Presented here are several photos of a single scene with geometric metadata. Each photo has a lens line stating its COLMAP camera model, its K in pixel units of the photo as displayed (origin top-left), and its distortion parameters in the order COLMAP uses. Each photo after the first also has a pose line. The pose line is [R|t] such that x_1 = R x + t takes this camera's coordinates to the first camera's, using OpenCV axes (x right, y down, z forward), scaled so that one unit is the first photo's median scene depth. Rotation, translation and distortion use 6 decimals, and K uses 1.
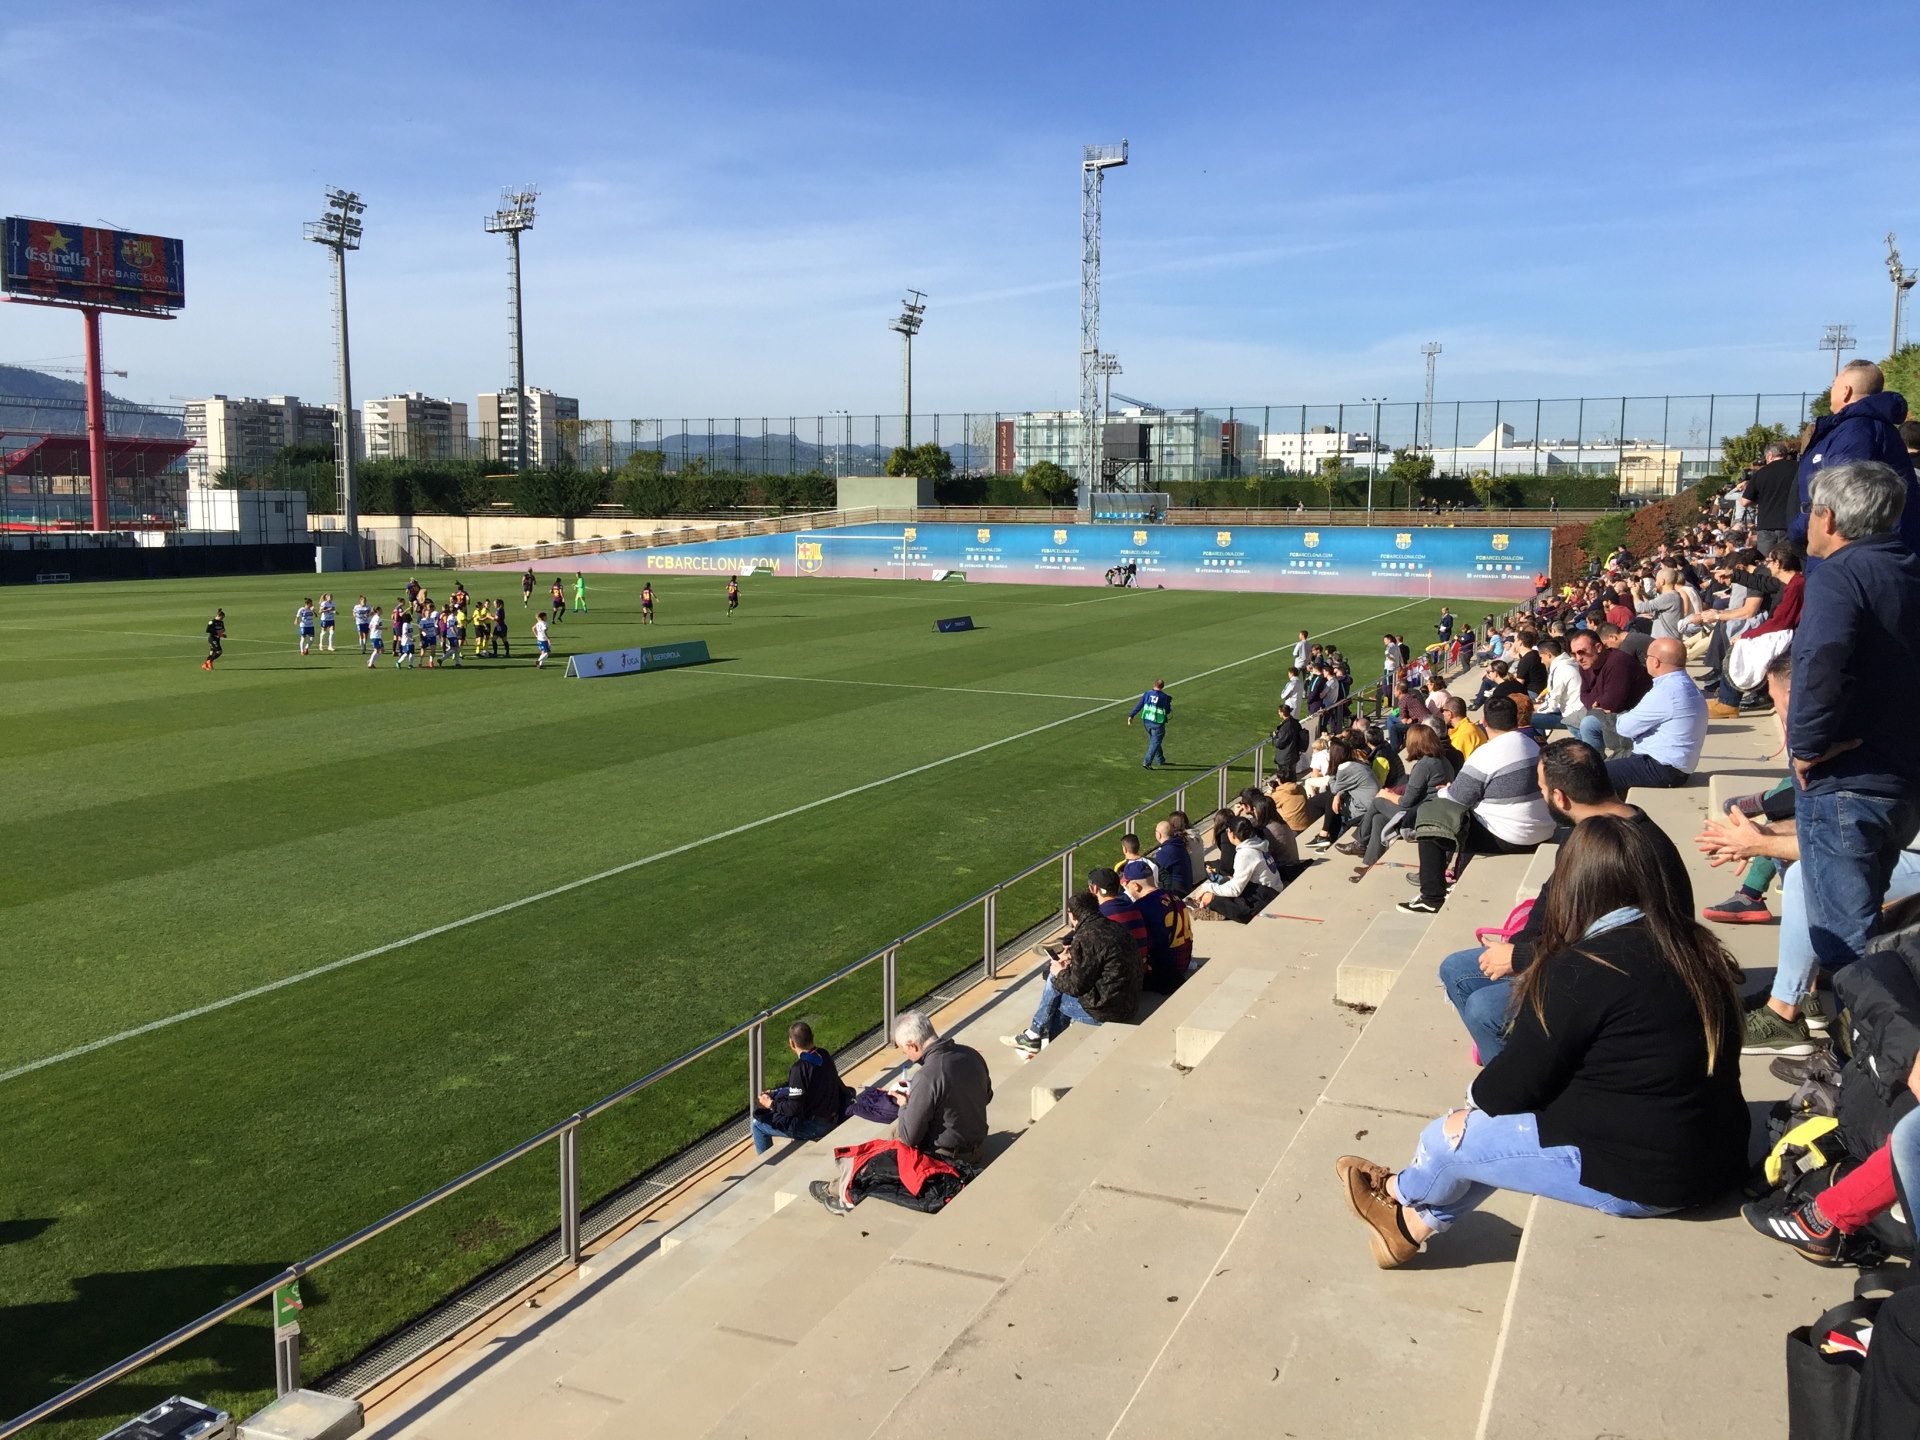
lens RADIAL K [[1616.8, 0, 960.0], [0, 1616.8, 720.0], [0, 0, 1]] dist [0.066030, -0.117994]
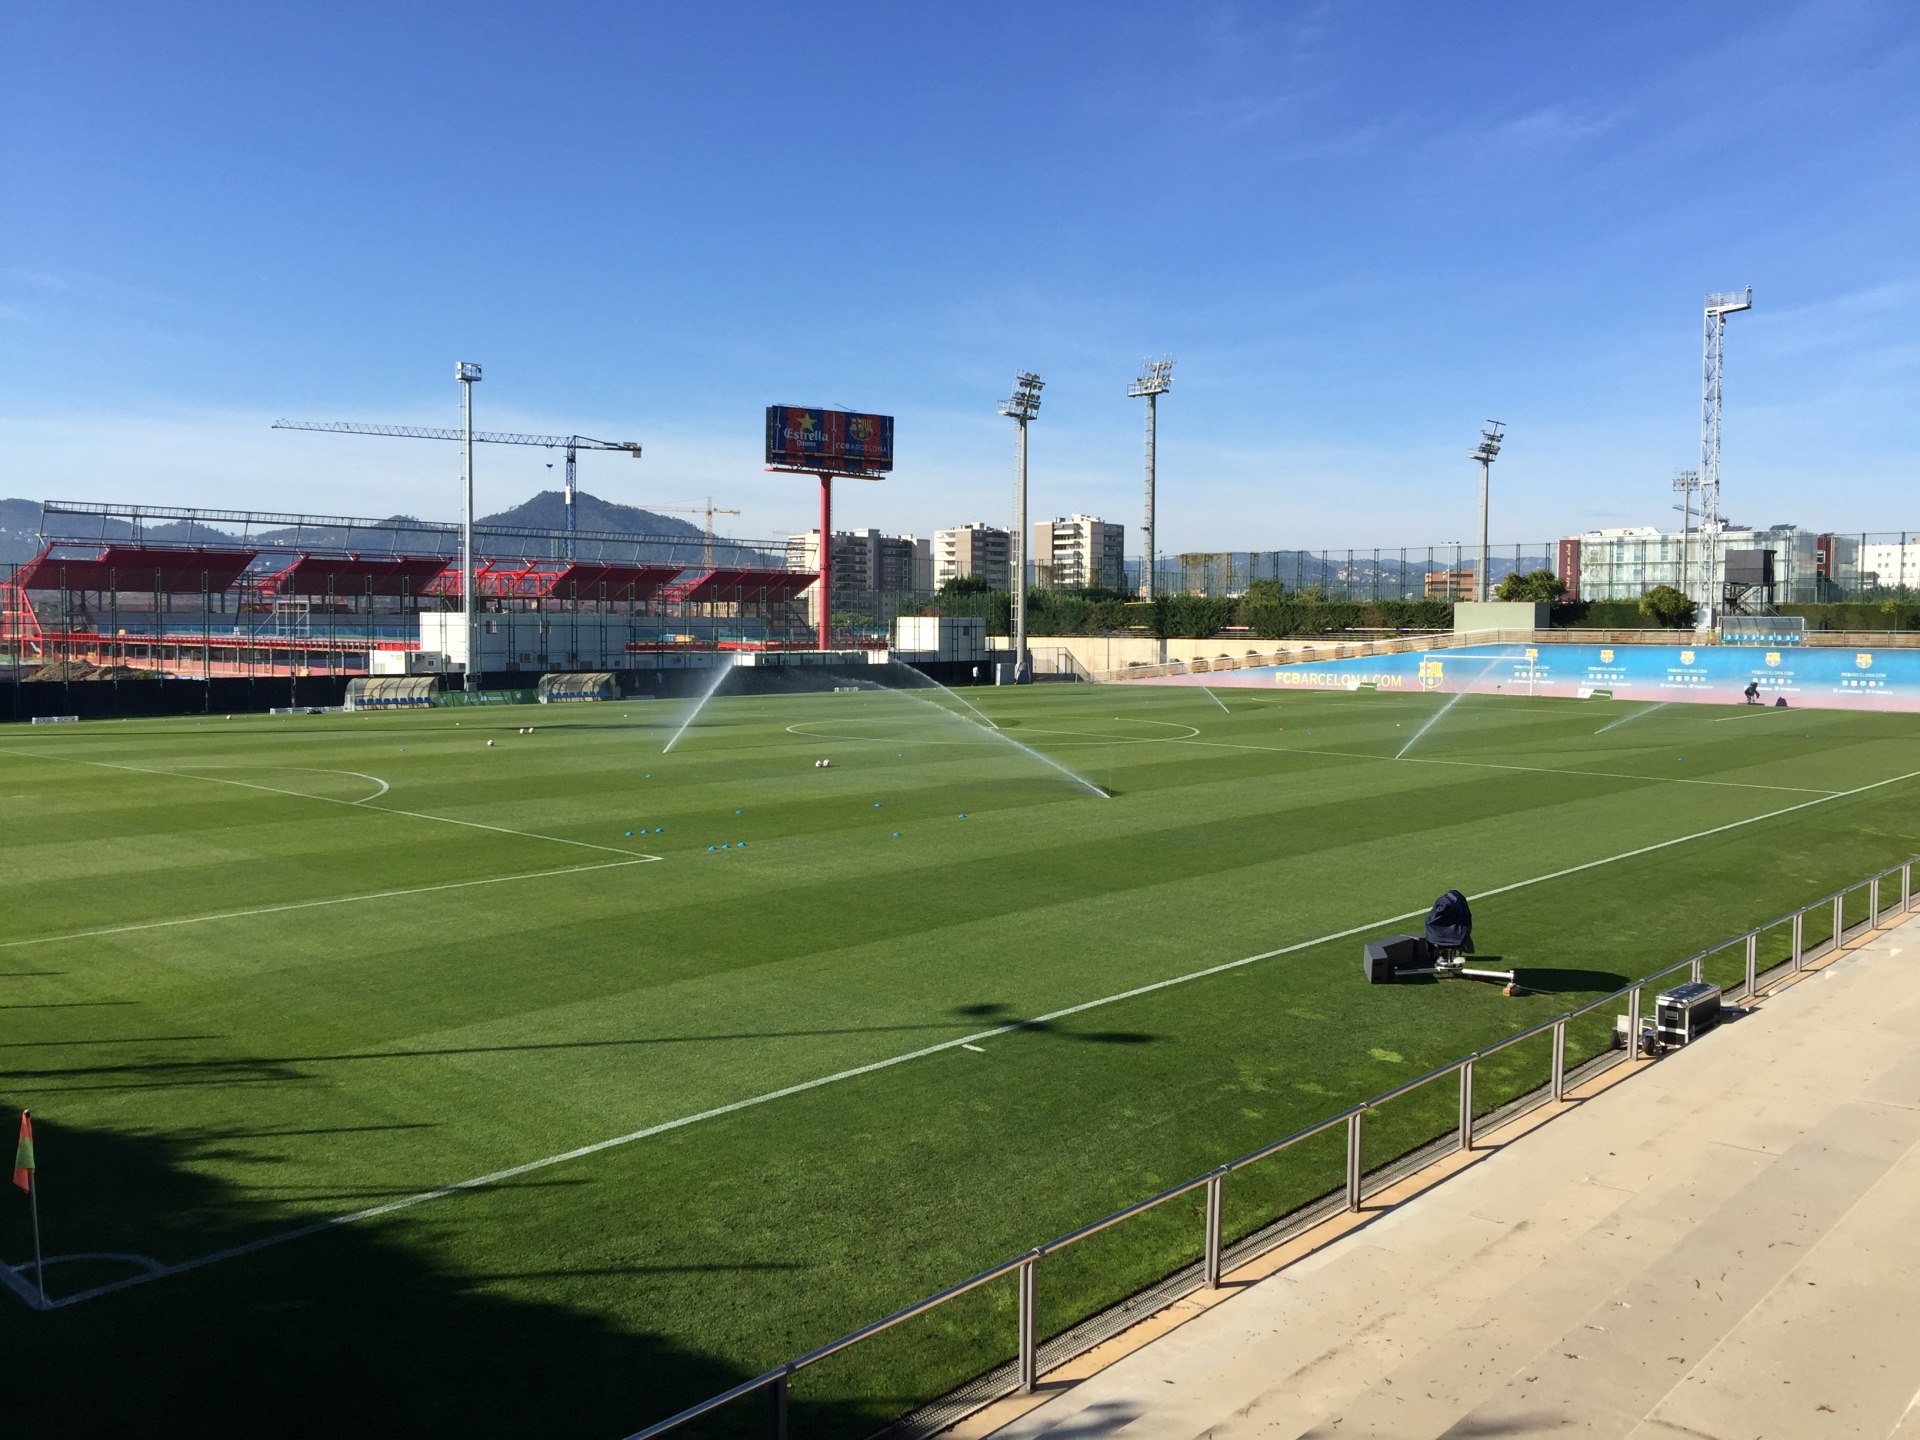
lens RADIAL K [[1615.3, 0, 927.0], [0, 1615.3, 700.9], [0, 0, 1]] dist [0.065542, -0.111221]
pose [[0.946911, 0.013935, -0.321194, -0.057774], [-0.040371, 0.996306, -0.075792, 0.014211], [0.318952, 0.084736, 0.943976, -0.144328]]
